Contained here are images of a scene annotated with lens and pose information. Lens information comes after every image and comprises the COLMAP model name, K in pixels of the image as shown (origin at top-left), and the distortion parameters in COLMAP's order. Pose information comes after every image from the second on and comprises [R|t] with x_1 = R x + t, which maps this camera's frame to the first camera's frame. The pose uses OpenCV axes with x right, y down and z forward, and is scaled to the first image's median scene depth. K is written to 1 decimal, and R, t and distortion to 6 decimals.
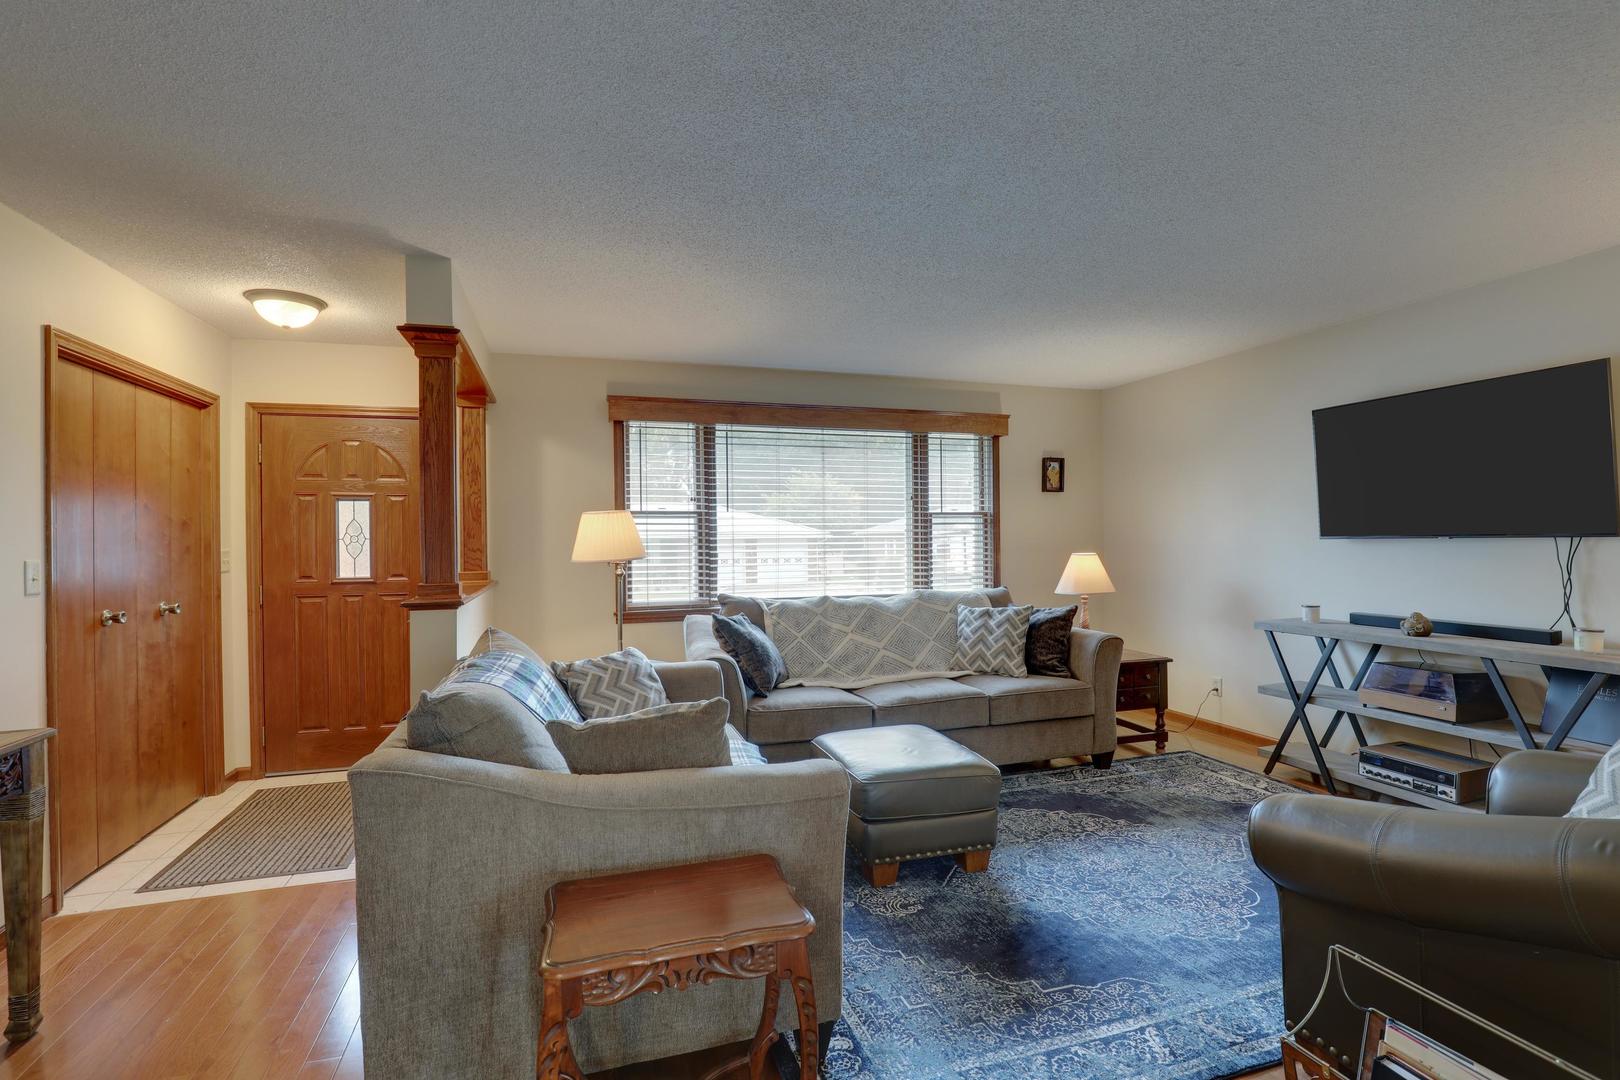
lens RADIAL K [[738.2, 0, 815.5], [0, 738.2, 538.3], [0, 0, 1]] dist [-0.047482, 0.010342]
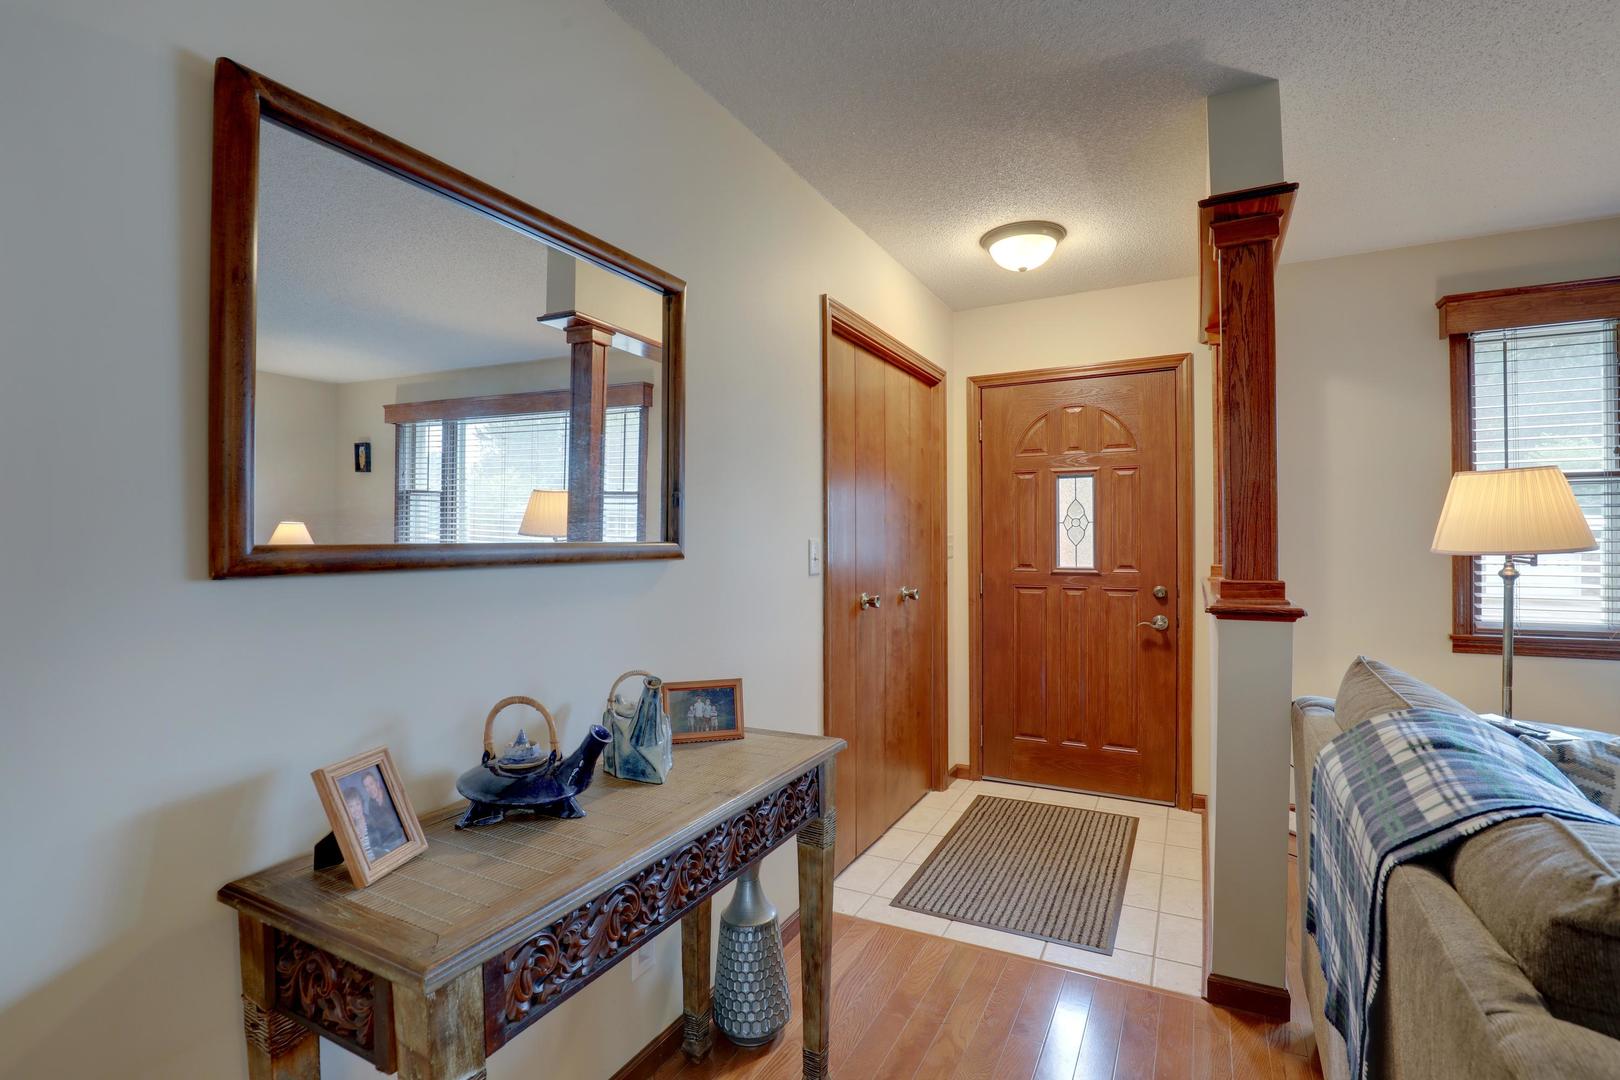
lens RADIAL K [[738.2, 0, 815.5], [0, 738.2, 538.3], [0, 0, 1]] dist [-0.047482, 0.010342]
pose [[0.696542, 0.005843, -0.717492, -0.276689], [-0.000396, 0.999970, 0.007759, 0.015848], [0.717516, -0.005120, 0.696523, 0.215863]]
